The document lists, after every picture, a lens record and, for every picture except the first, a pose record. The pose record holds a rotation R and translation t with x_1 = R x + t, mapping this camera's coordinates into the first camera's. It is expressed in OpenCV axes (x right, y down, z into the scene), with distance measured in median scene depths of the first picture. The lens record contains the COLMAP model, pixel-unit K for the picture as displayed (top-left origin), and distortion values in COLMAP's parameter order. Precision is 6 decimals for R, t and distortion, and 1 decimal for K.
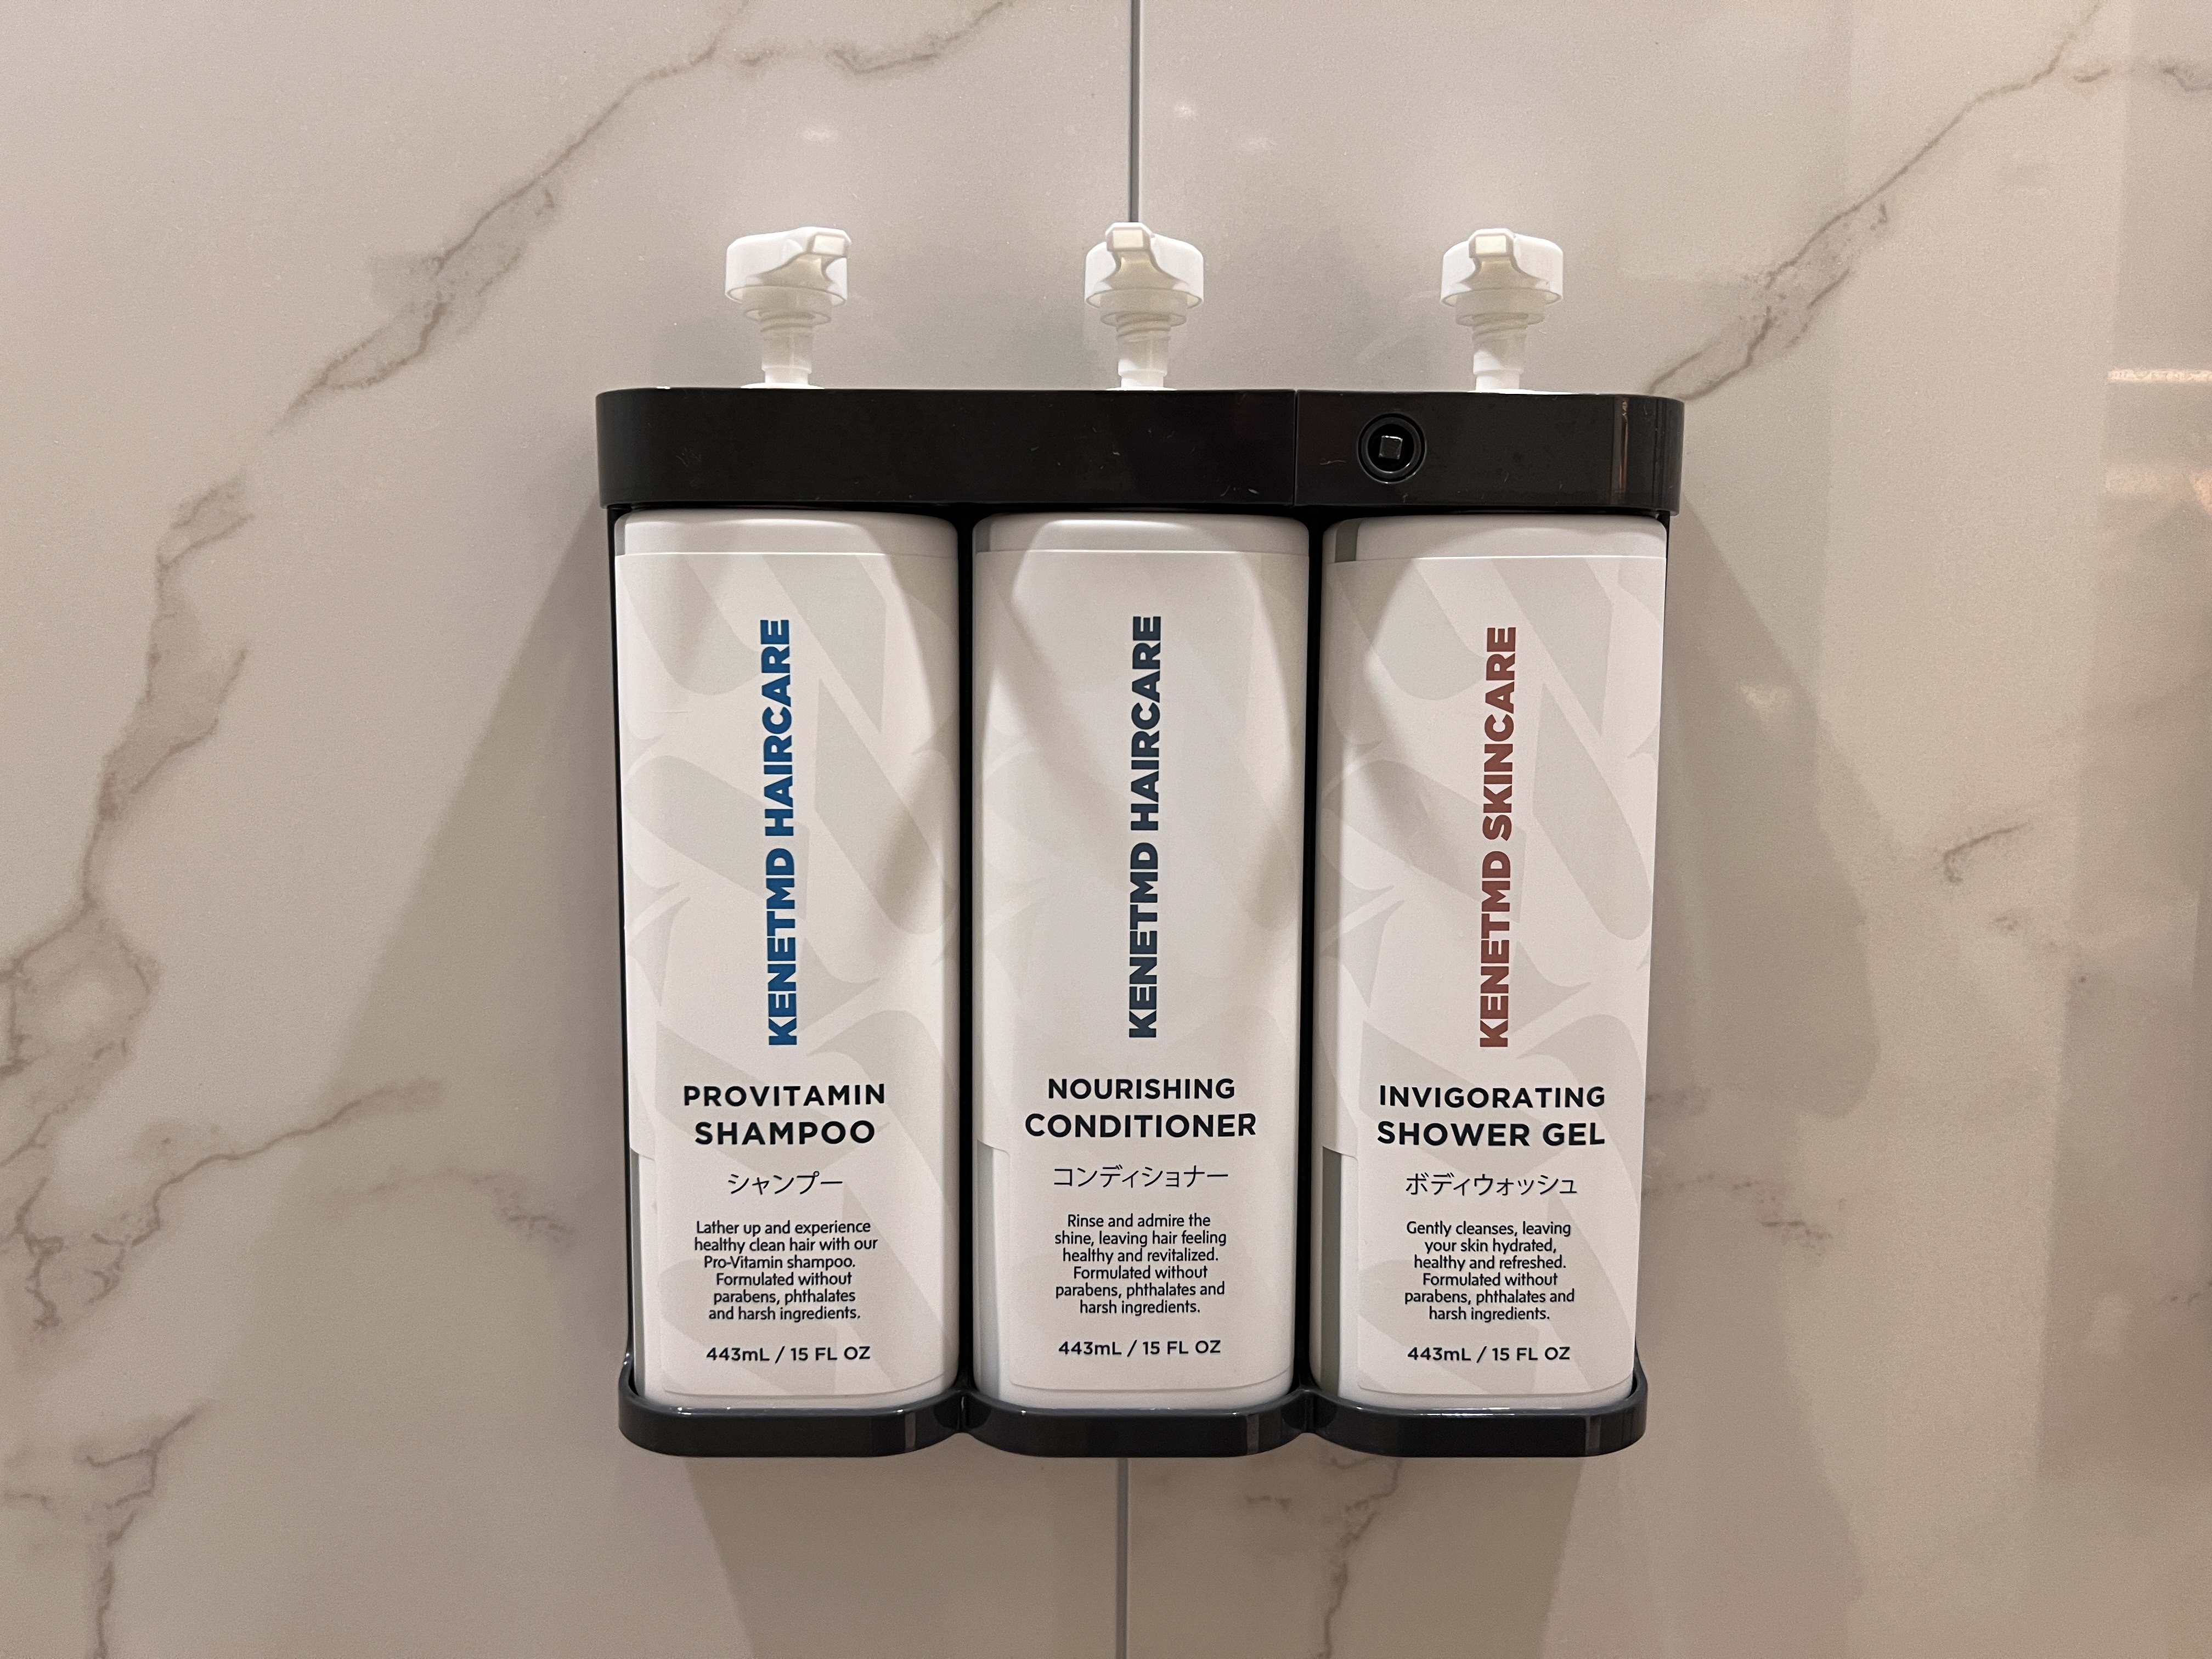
lens RADIAL K [[1668.8, 0, 1120.4], [0, 1668.8, 833.2], [0, 0, 1]] dist [0.041414, -0.052197]
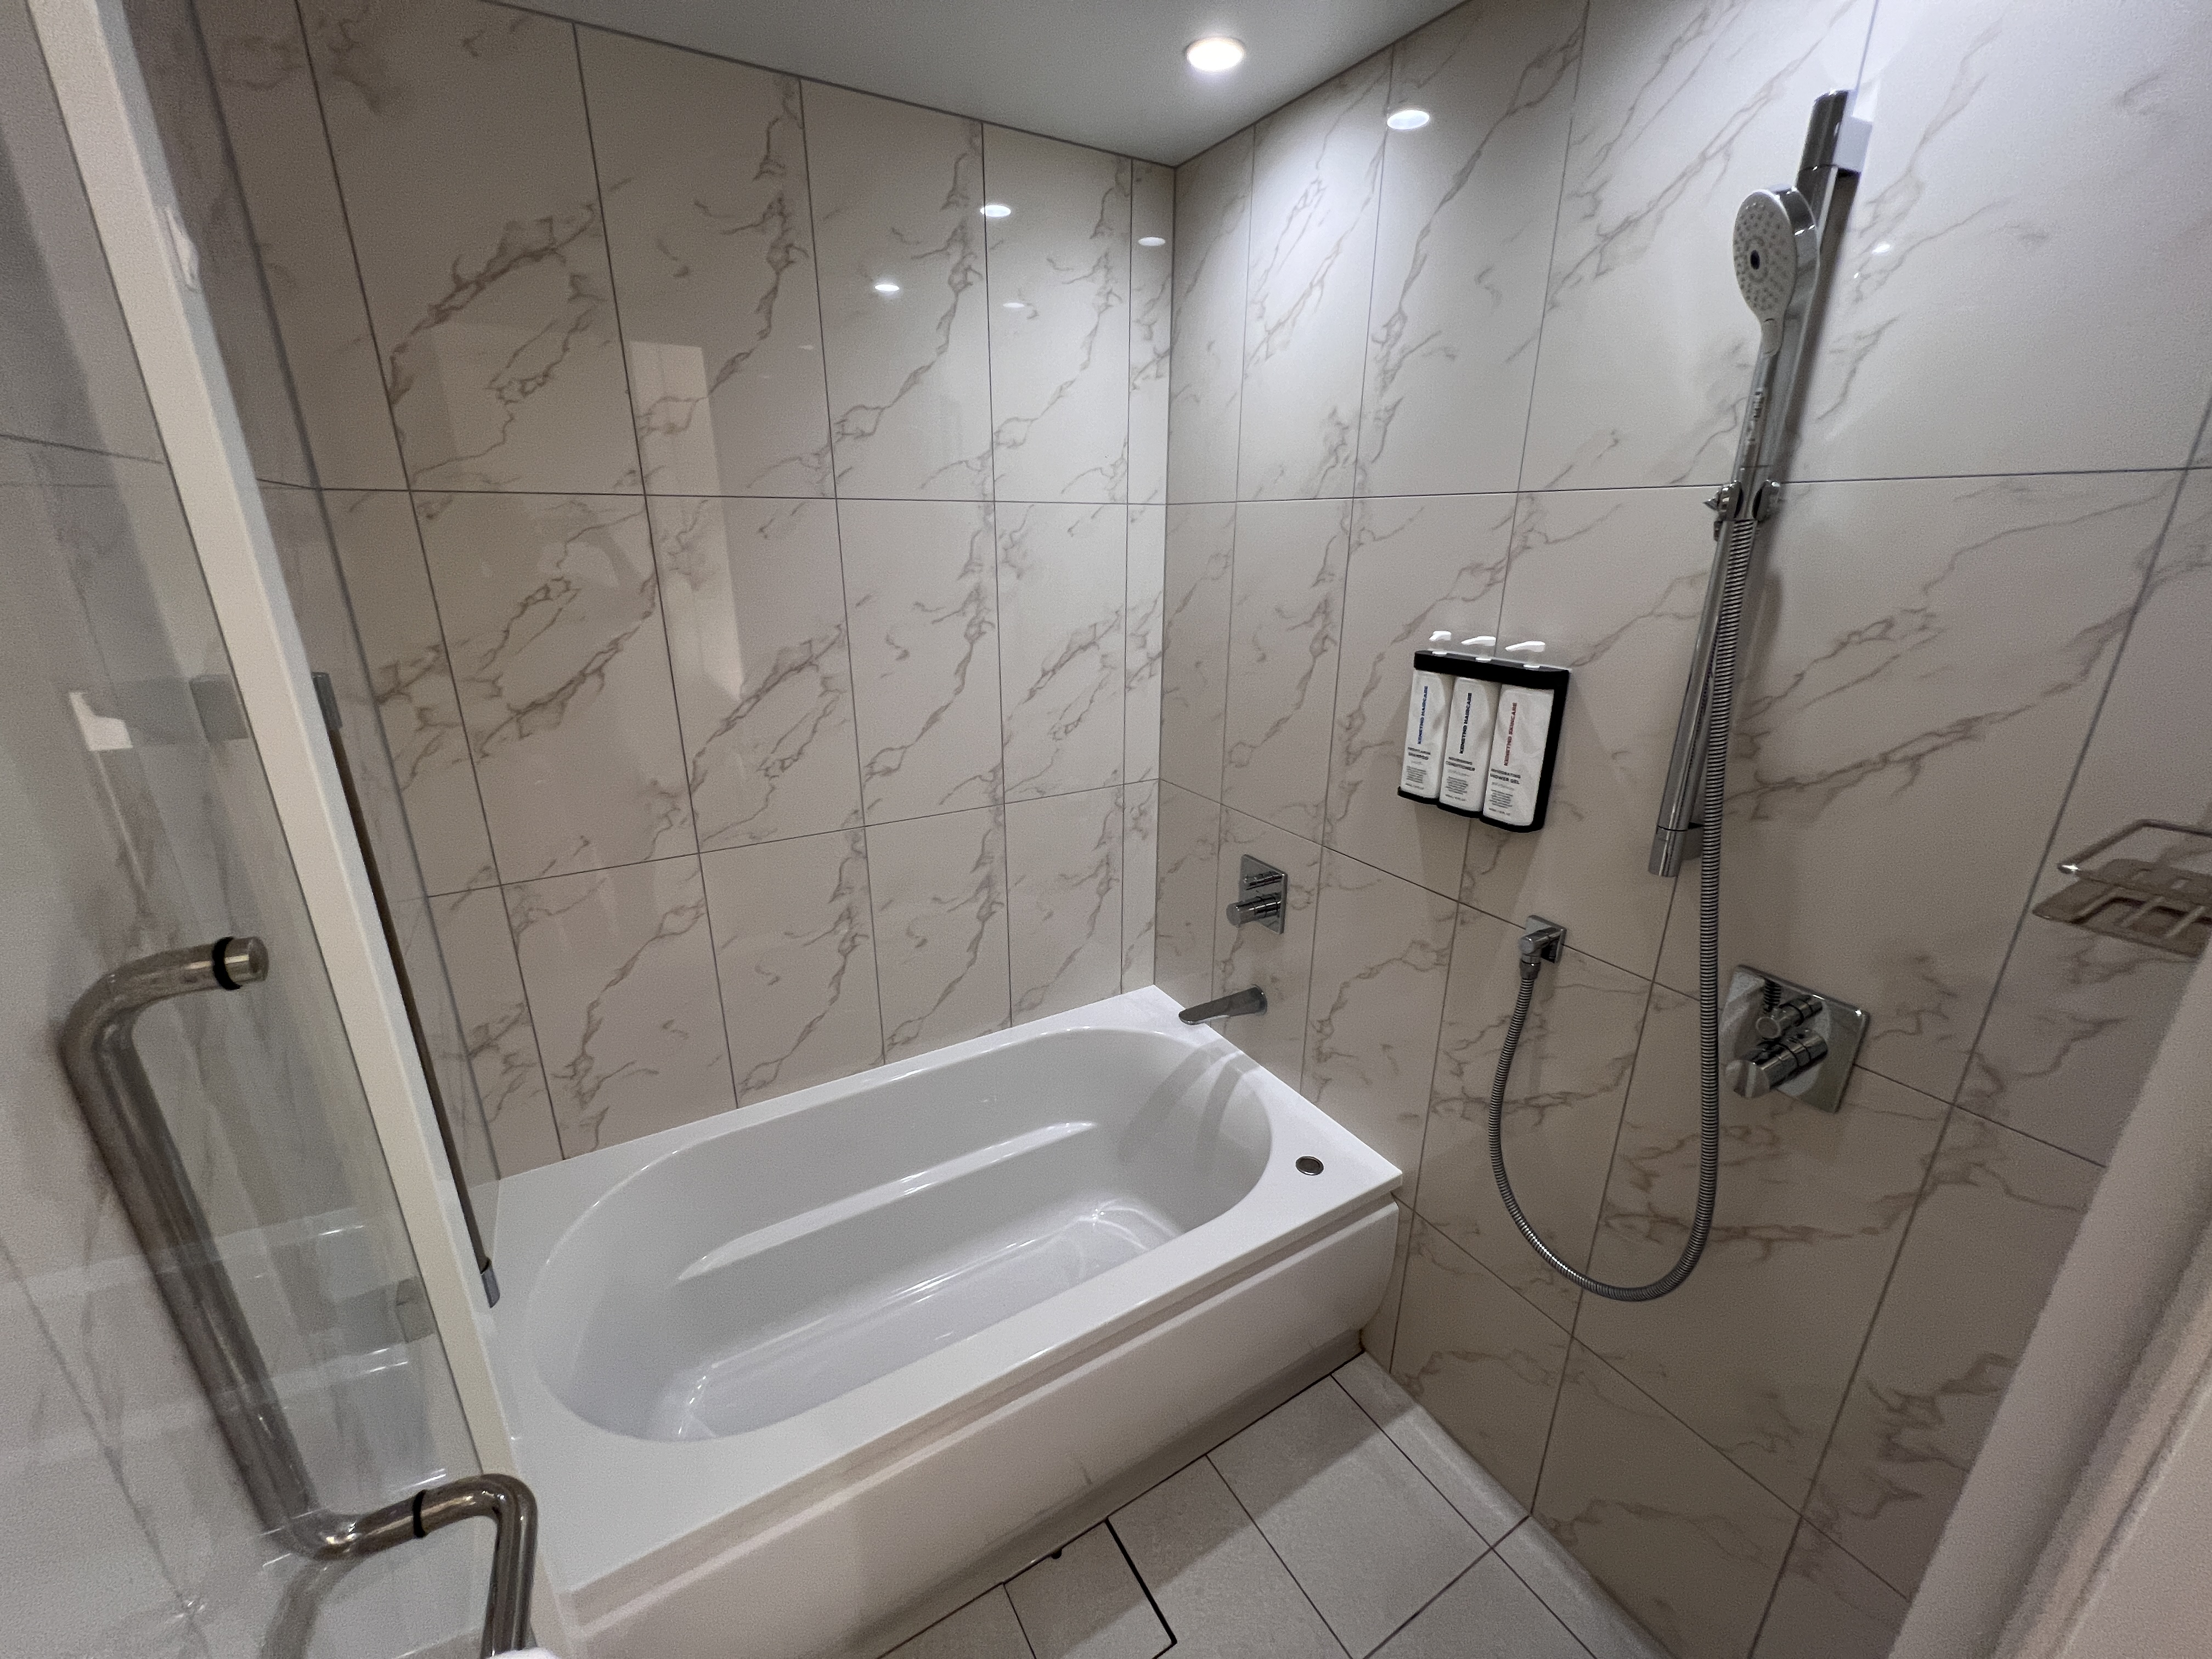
lens RADIAL K [[890.1, 0, 1108.4], [0, 890.1, 827.8], [0, 0, 1]] dist [-0.003065, -0.000055]
pose [[0.506770, 0.272474, -0.817889, 2.364134], [-0.095700, 0.960654, 0.260738, -0.401072], [0.856753, -0.053862, 0.512907, -2.157075]]
